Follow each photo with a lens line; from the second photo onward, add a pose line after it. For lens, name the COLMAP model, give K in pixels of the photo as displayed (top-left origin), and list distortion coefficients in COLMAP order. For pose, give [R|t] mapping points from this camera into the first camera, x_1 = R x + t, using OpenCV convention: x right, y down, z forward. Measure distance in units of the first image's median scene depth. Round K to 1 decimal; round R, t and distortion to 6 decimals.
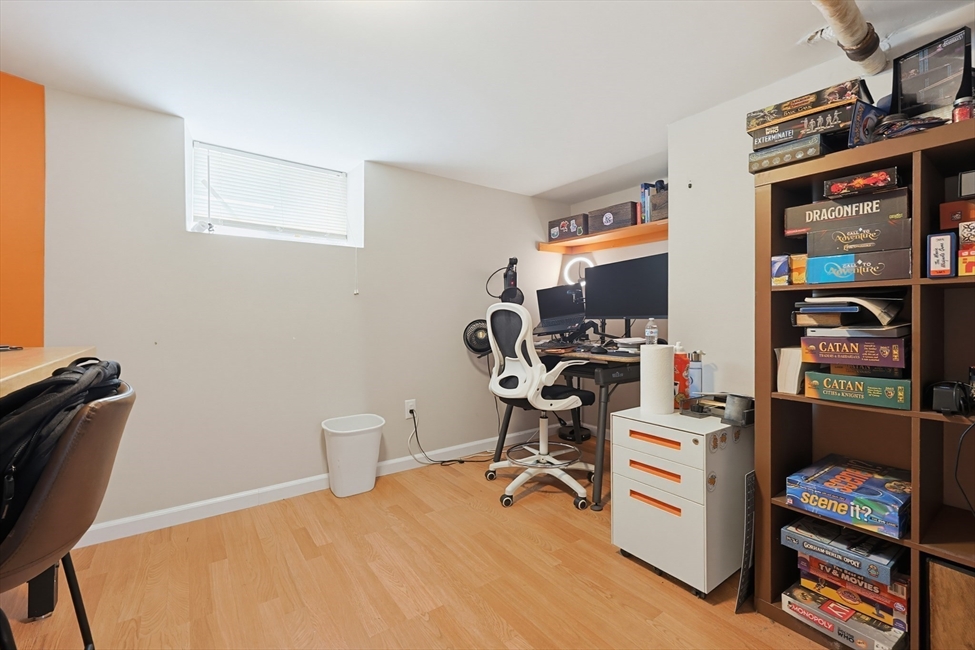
lens RADIAL K [[421.3, 0, 514.8], [0, 421.3, 318.5], [0, 0, 1]] dist [0.000563, 0.000122]
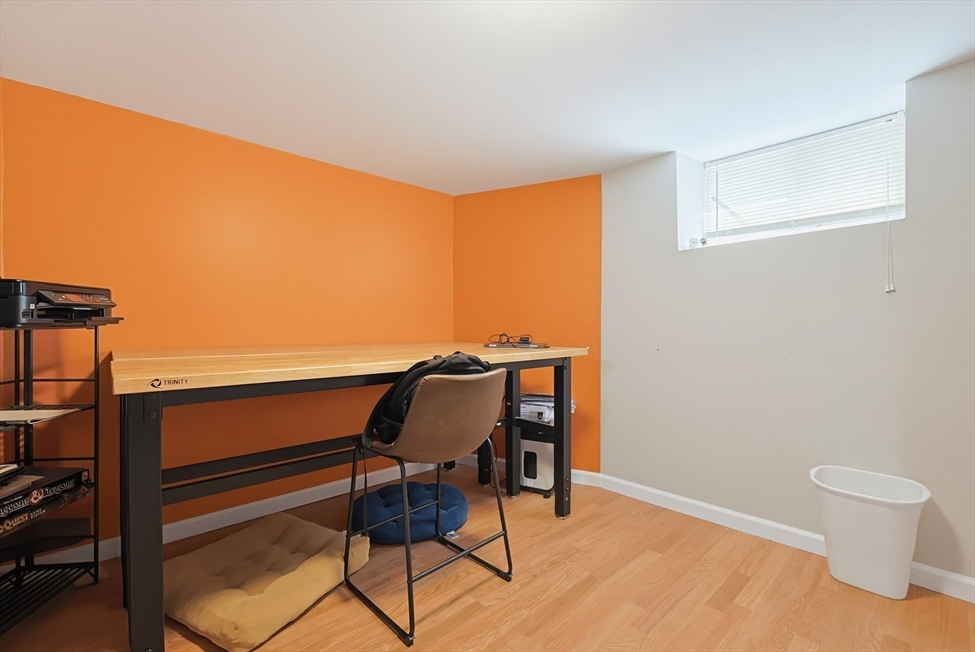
lens RADIAL K [[426.4, 0, 487.5], [0, 426.4, 326.0], [0, 0, 1]] dist [0.000314, 0.000154]
pose [[0.074295, -0.006471, -0.997215, 0.310744], [0.002820, 0.999976, -0.006279, -0.001813], [0.997232, -0.002345, 0.074311, 0.410389]]
